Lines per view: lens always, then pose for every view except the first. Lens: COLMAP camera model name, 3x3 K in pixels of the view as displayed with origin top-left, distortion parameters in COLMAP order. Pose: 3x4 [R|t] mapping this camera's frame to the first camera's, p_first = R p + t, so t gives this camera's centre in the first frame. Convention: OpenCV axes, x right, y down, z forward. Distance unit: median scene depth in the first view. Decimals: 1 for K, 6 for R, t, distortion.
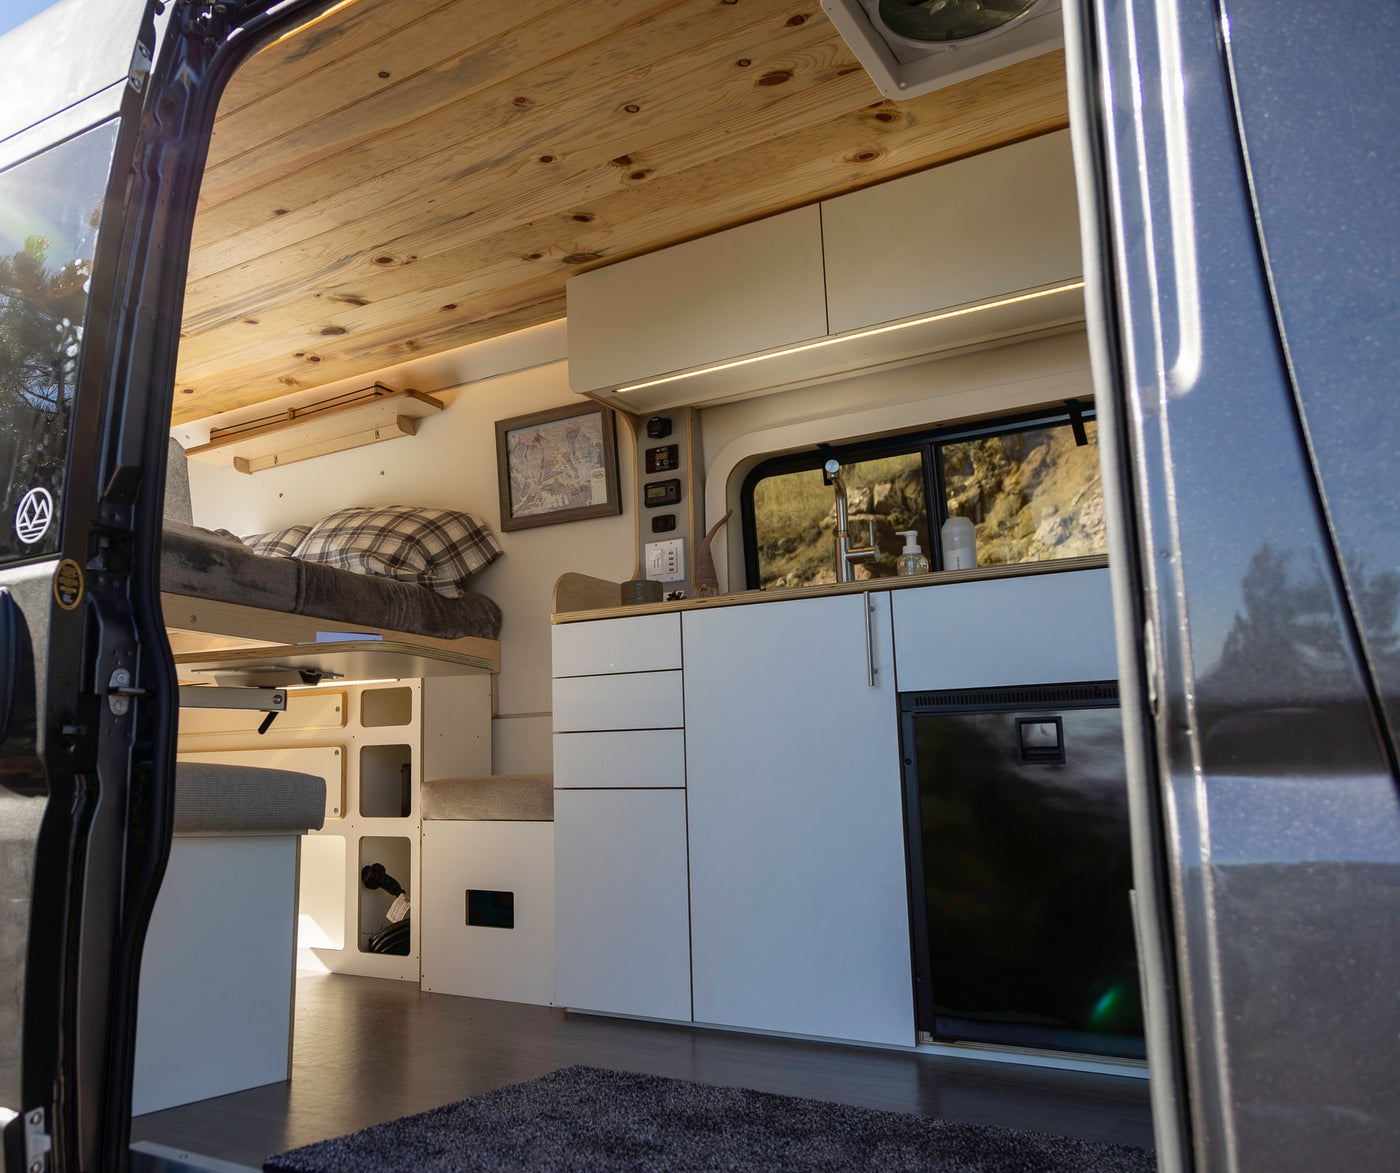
lens RADIAL K [[1183.4, 0, 557.2], [0, 1183.4, 588.6], [0, 0, 1]] dist [0.011671, -0.002640]
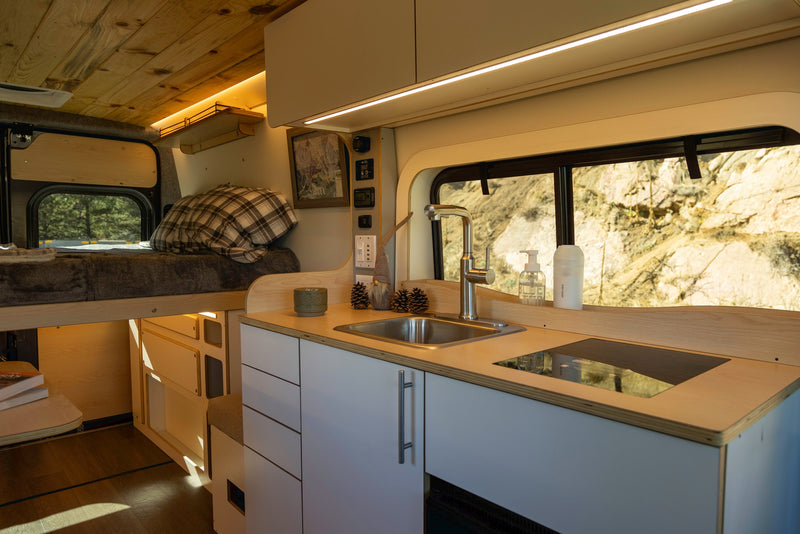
lens RADIAL K [[547.8, 0, 413.5], [0, 547.8, 269.8], [0, 0, 1]] dist [-0.002064, 0.000396]
pose [[0.970654, 0.025823, -0.239092, 0.324818], [0.030549, 0.972923, 0.229101, -0.158558], [0.238534, -0.229681, 0.943583, 0.498453]]
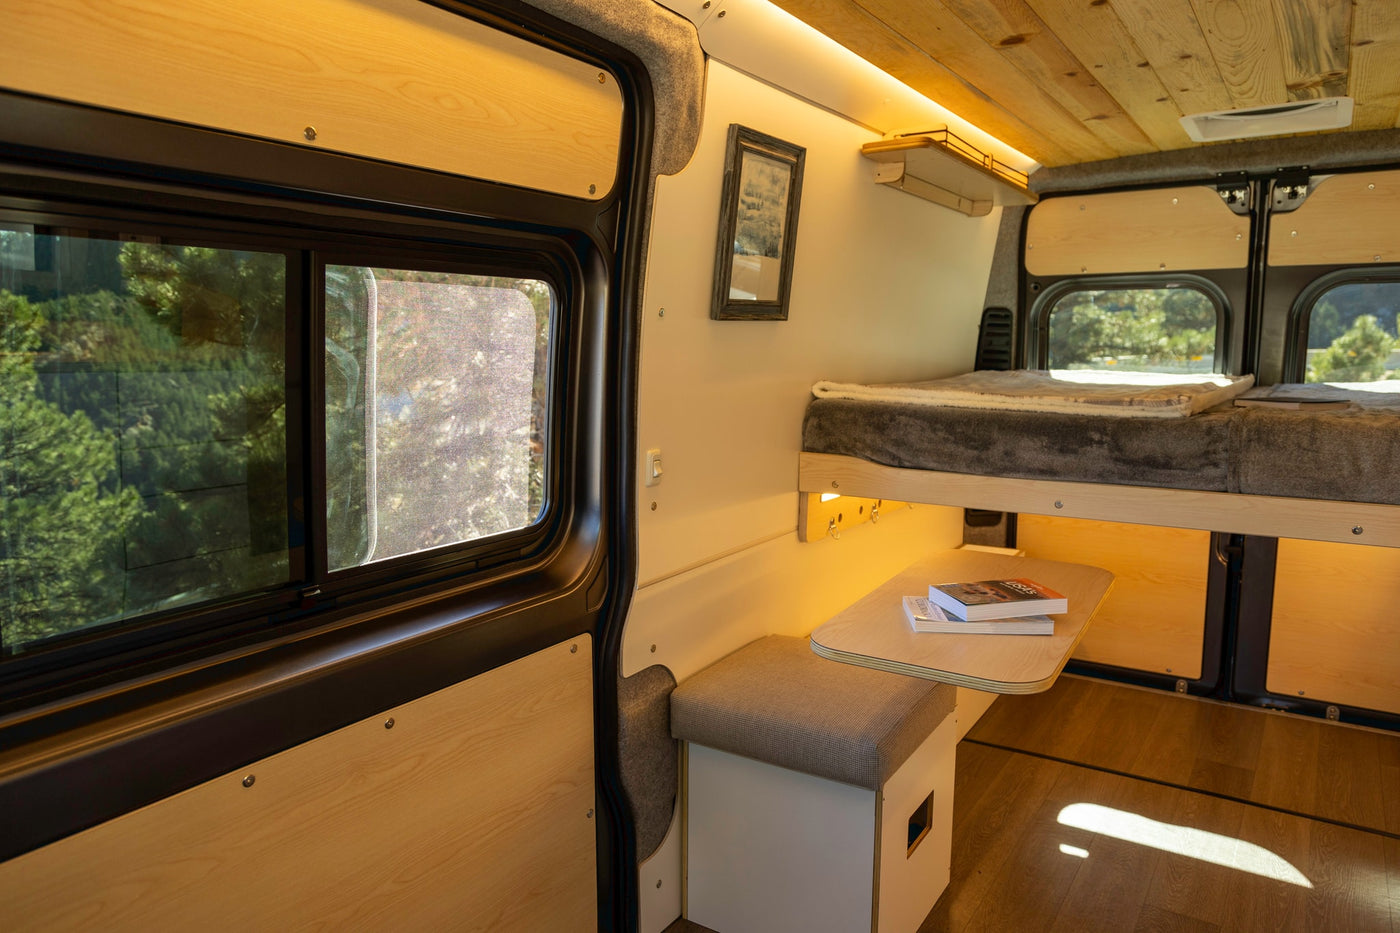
lens RADIAL K [[958.7, 0, 702.0], [0, 958.7, 470.7], [0, 0, 1]] dist [-0.002064, 0.000396]
pose [[0.016286, 0.141516, -0.989802, 0.424180], [0.174715, 0.974300, 0.142174, -0.151575], [0.984484, -0.175249, -0.008857, 0.681756]]
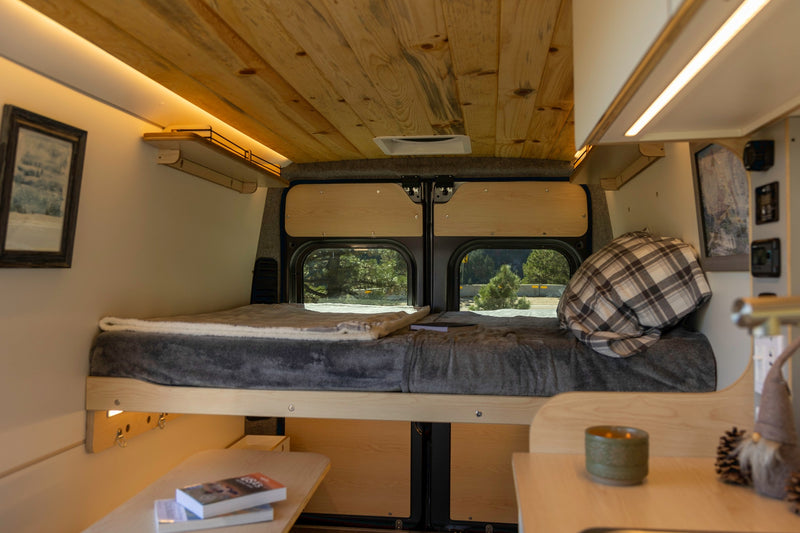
lens RADIAL K [[688.6, 0, 402.6], [0, 688.6, 267.3], [0, 0, 1]] dist [0.031126, 0.001525]
pose [[0.447675, -0.001503, -0.894195, 0.388133], [0.142483, 0.987342, 0.069674, -0.149388], [0.882771, -0.158599, 0.442223, 0.749822]]
